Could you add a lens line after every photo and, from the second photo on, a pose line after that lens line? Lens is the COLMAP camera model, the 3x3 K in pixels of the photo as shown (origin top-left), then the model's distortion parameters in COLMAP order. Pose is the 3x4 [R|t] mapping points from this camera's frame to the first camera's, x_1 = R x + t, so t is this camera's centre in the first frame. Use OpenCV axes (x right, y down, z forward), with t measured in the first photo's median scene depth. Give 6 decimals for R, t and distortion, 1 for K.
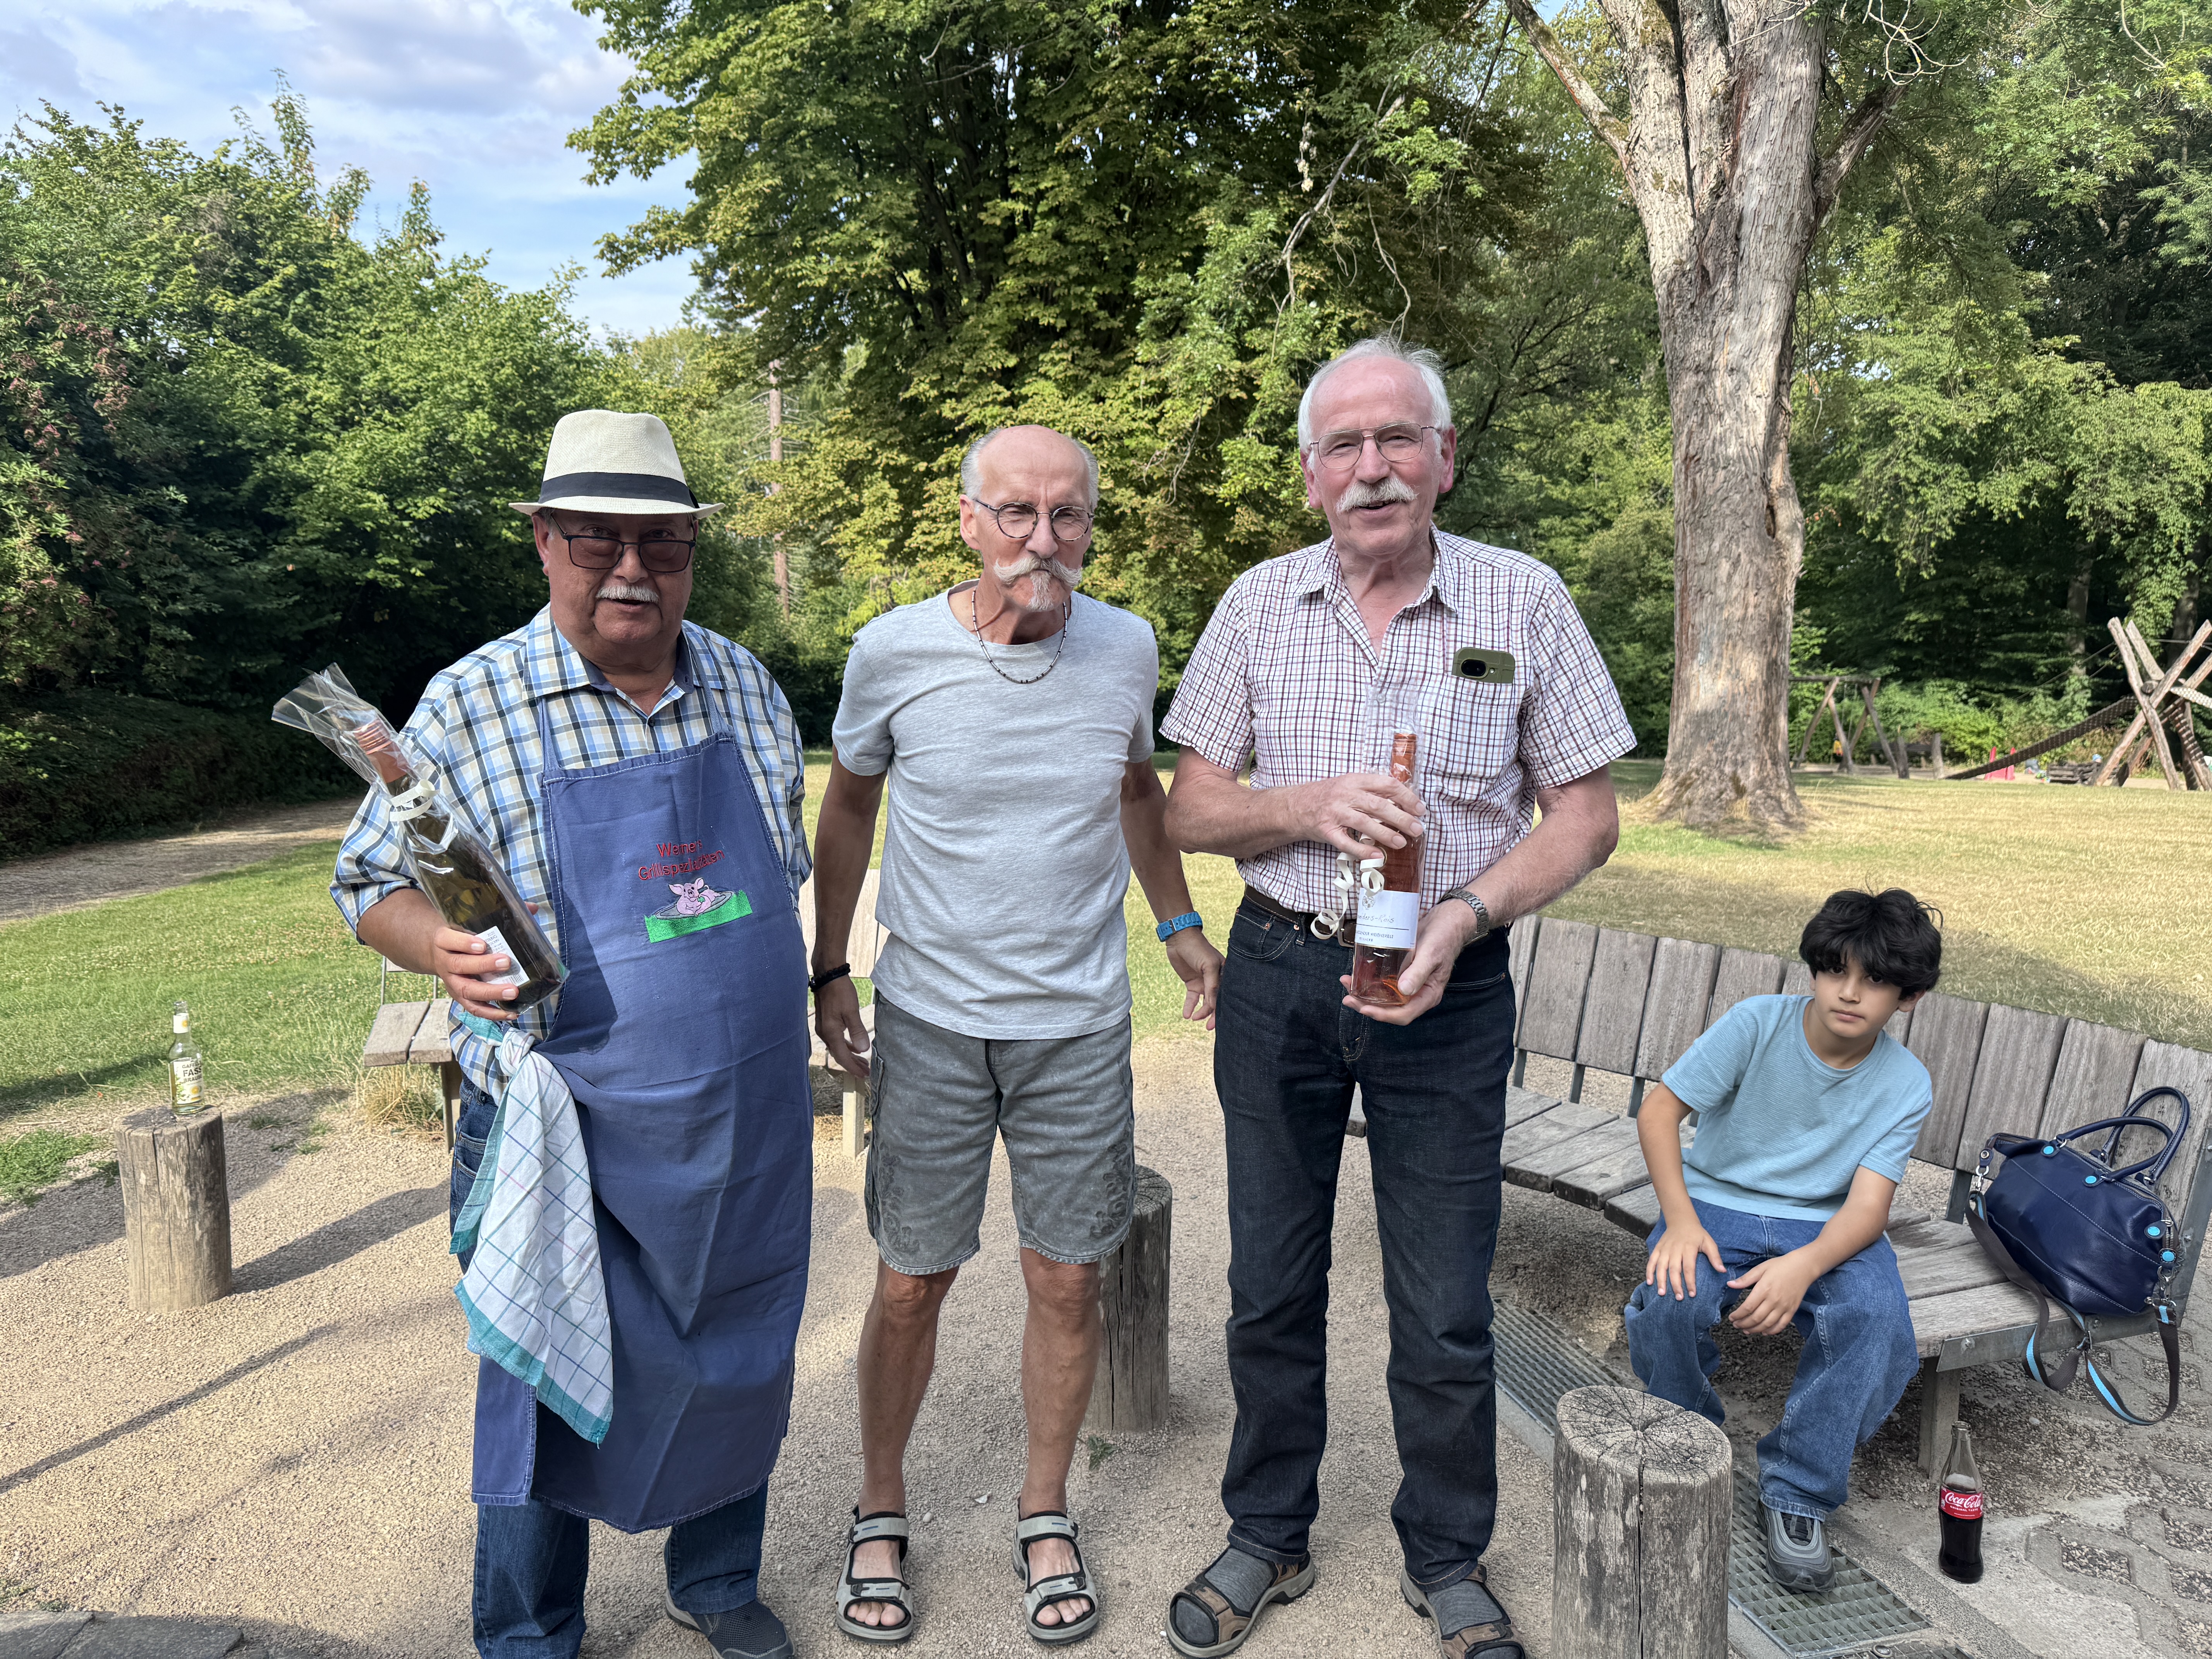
lens RADIAL K [[1576.3, 0, 1093.8], [0, 1576.3, 838.9], [0, 0, 1]] dist [0.011233, -0.012245]
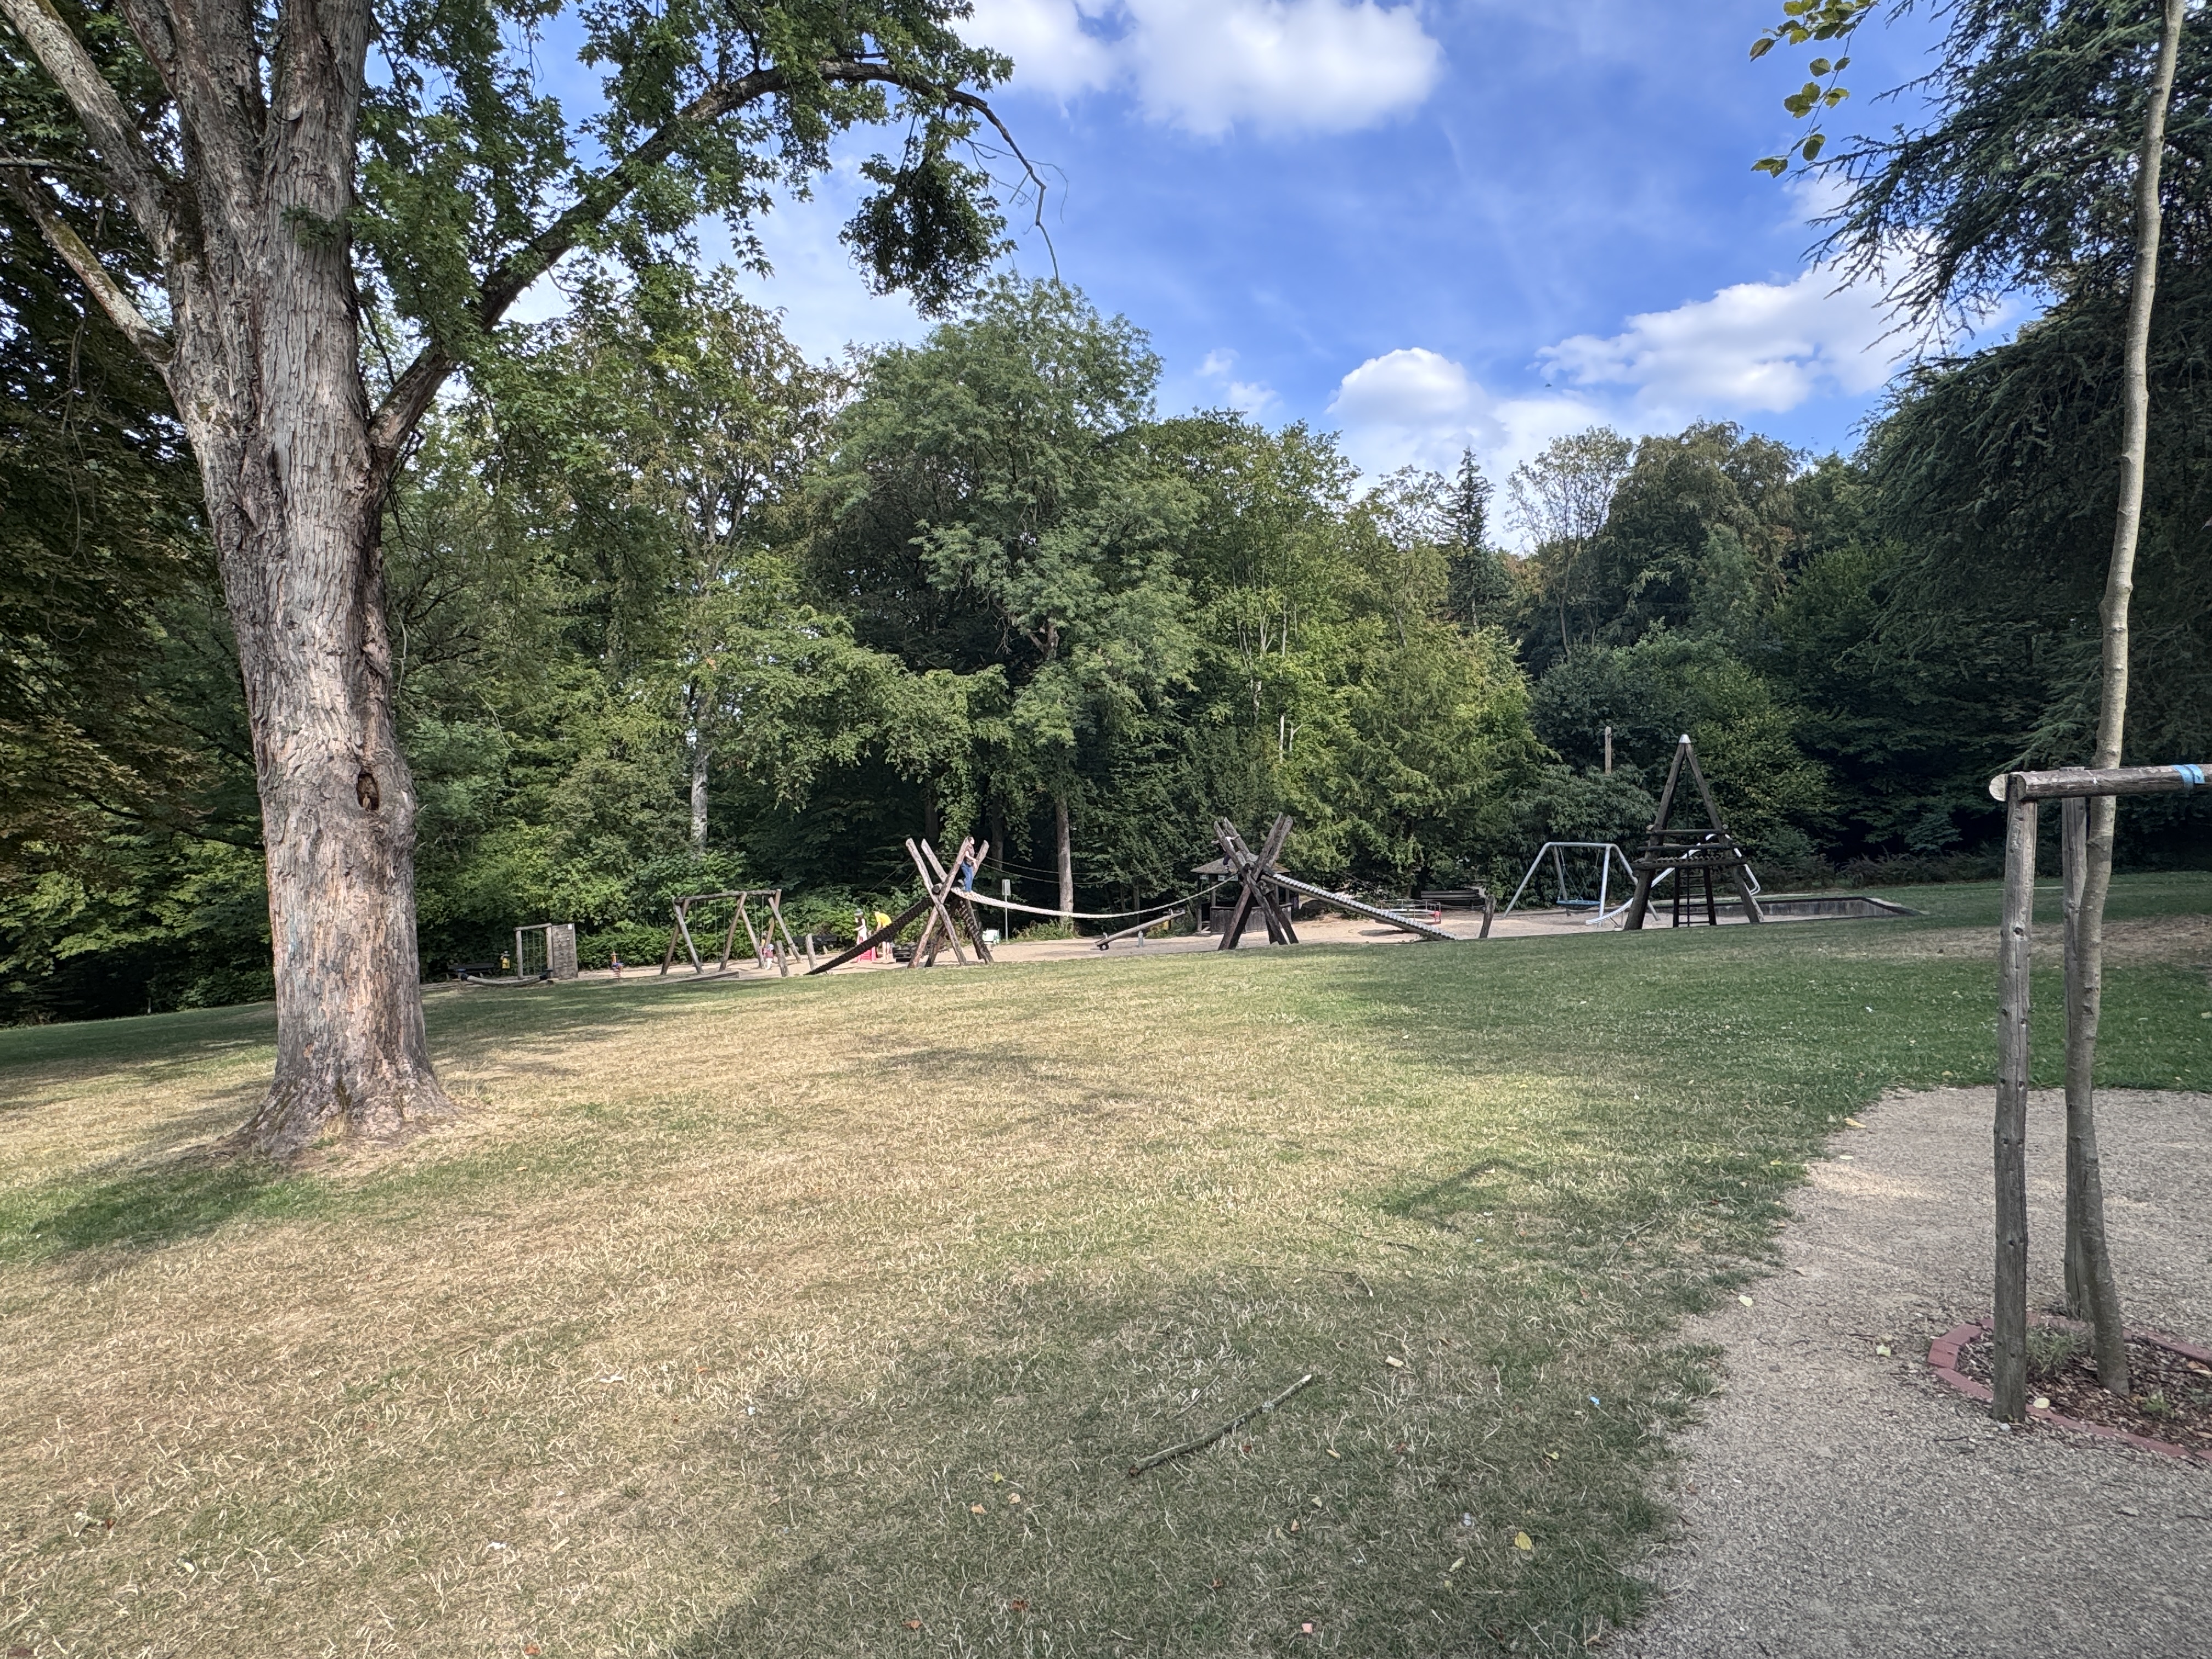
lens RADIAL K [[1205.4, 0, 1102.5], [0, 1205.4, 840.3], [0, 0, 1]] dist [-0.000664, -0.001563]
pose [[0.791200, -0.054818, 0.609096, 0.123772], [0.137341, 0.986461, -0.089623, -0.019892], [-0.595936, 0.154564, 0.788017, 0.080617]]
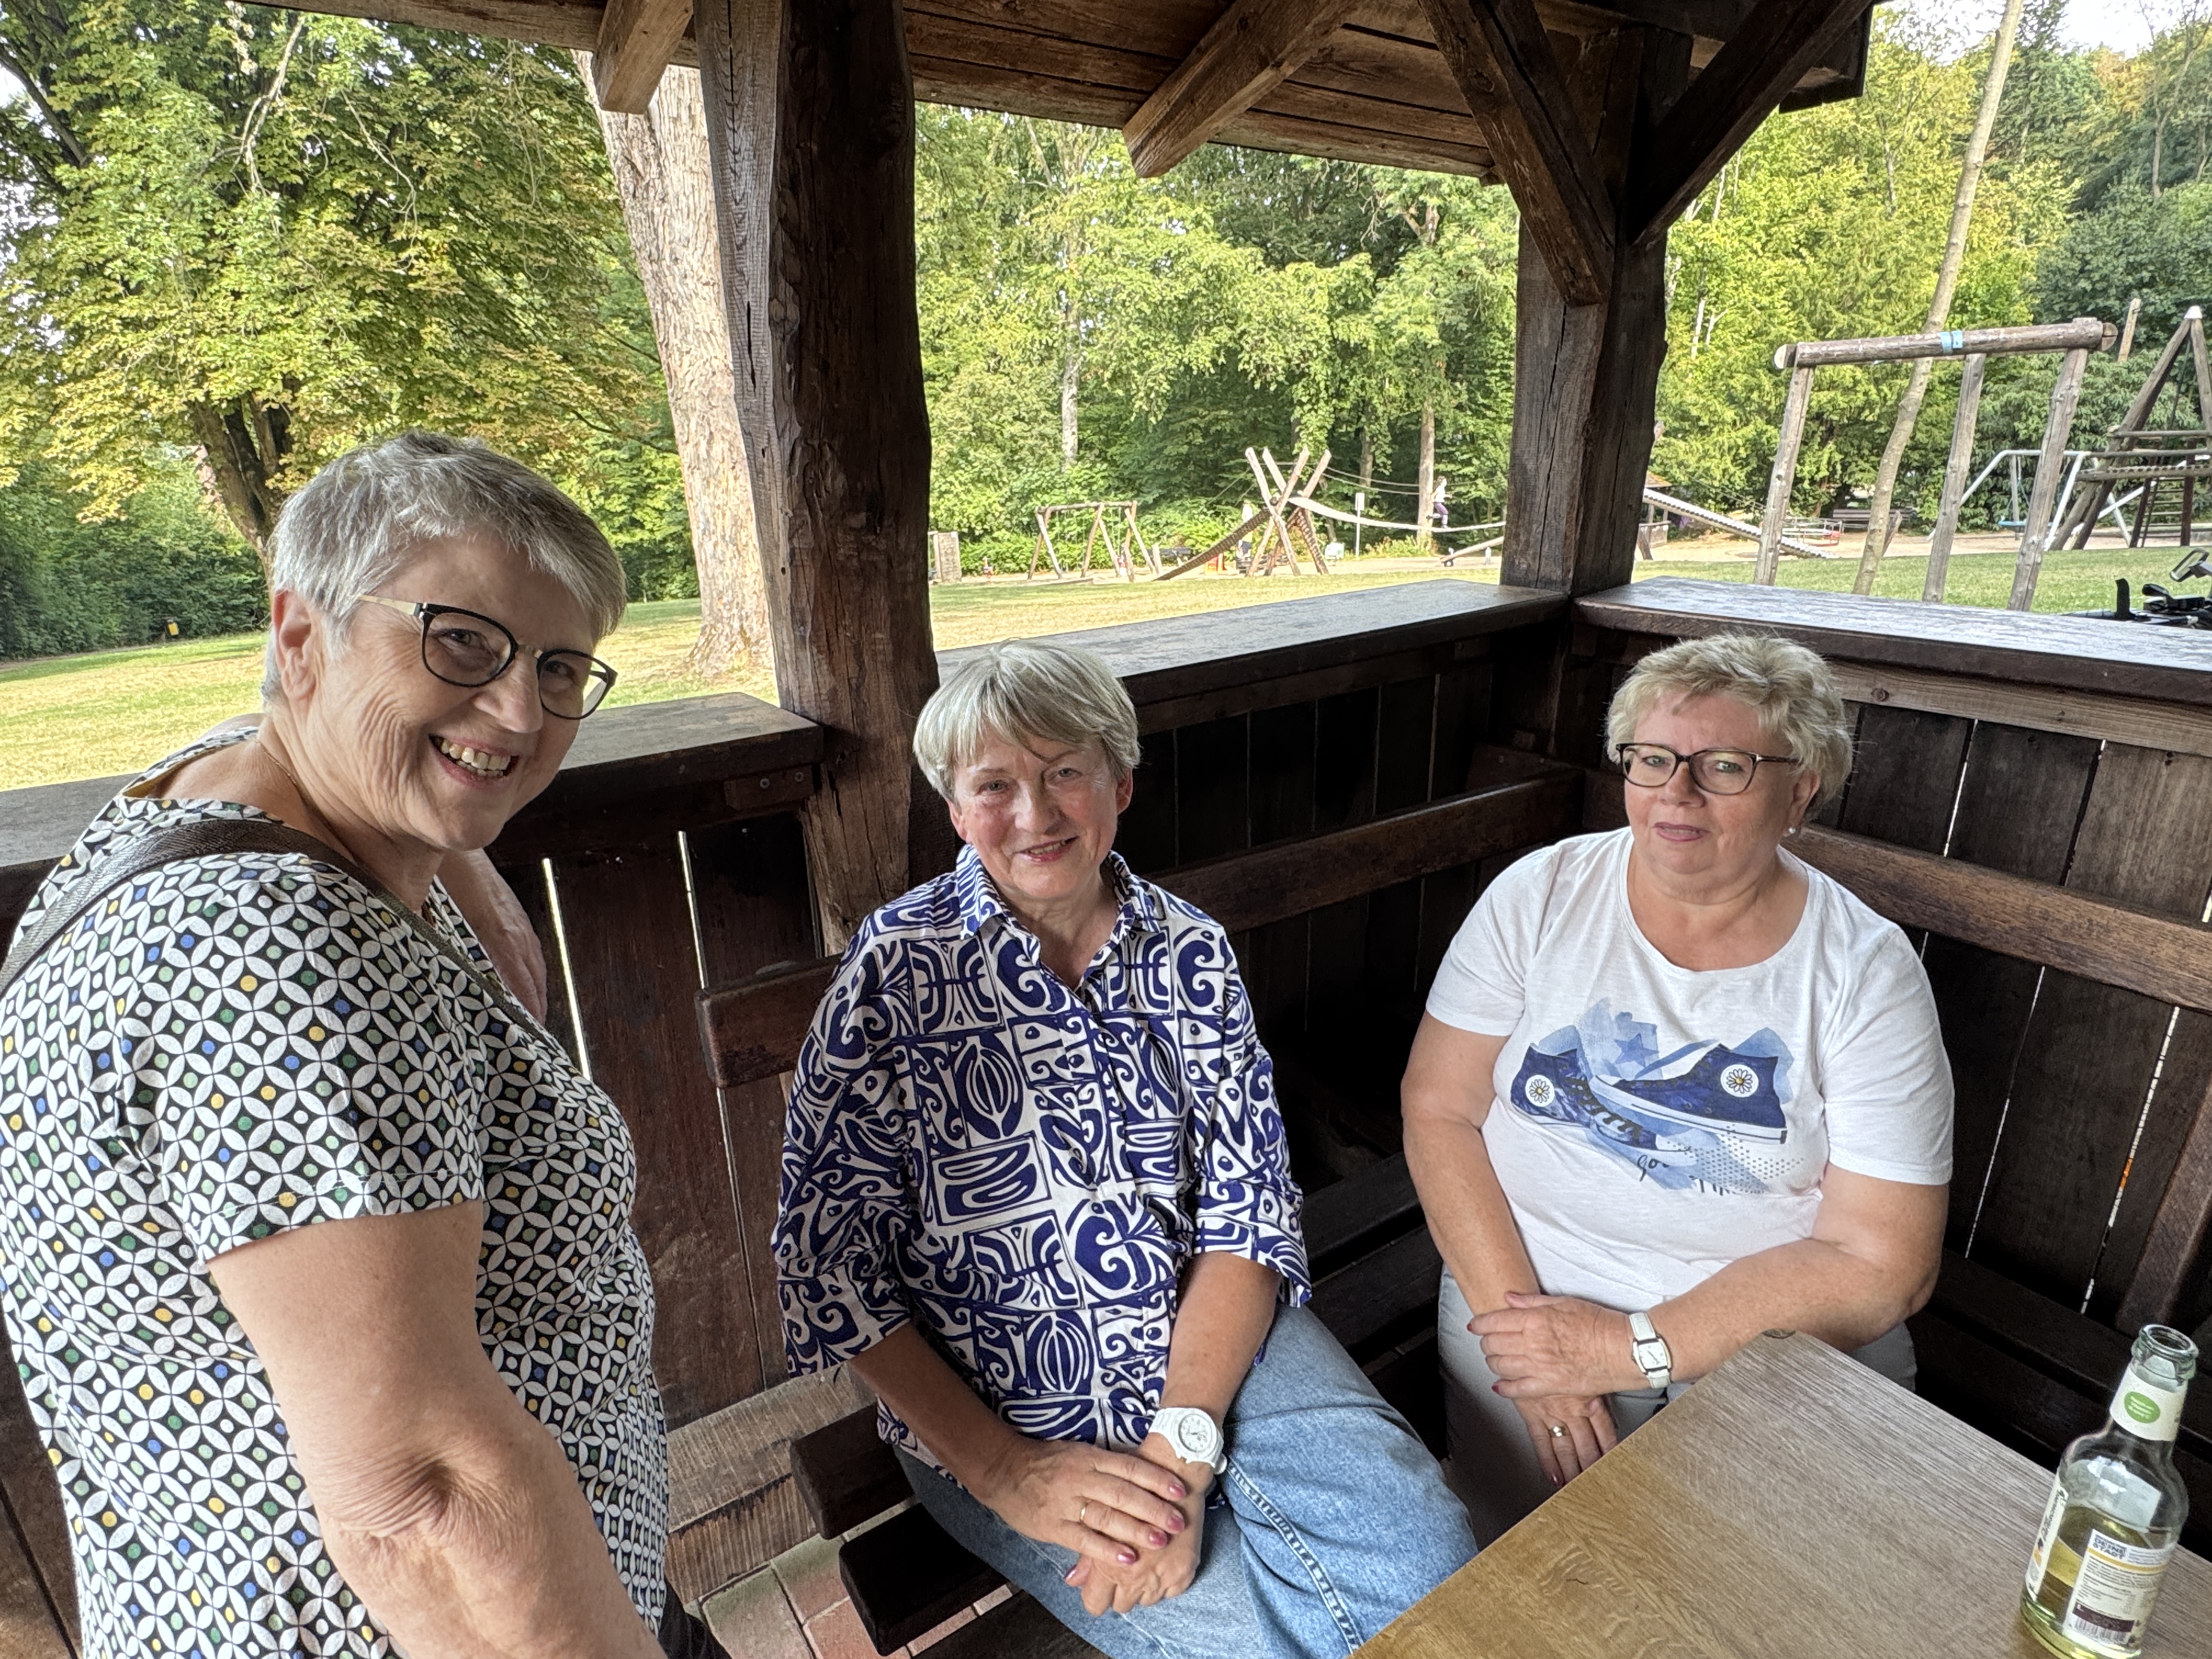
lens RADIAL K [[1205.4, 0, 1100.4], [0, 1205.4, 833.6], [0, 0, 1]] dist [-0.000664, -0.001563]
pose [[0.941458, -0.154474, 0.299657, 0.131850], [0.106084, 0.979437, 0.171607, -0.006012], [-0.320004, -0.129771, 0.938487, 0.023467]]
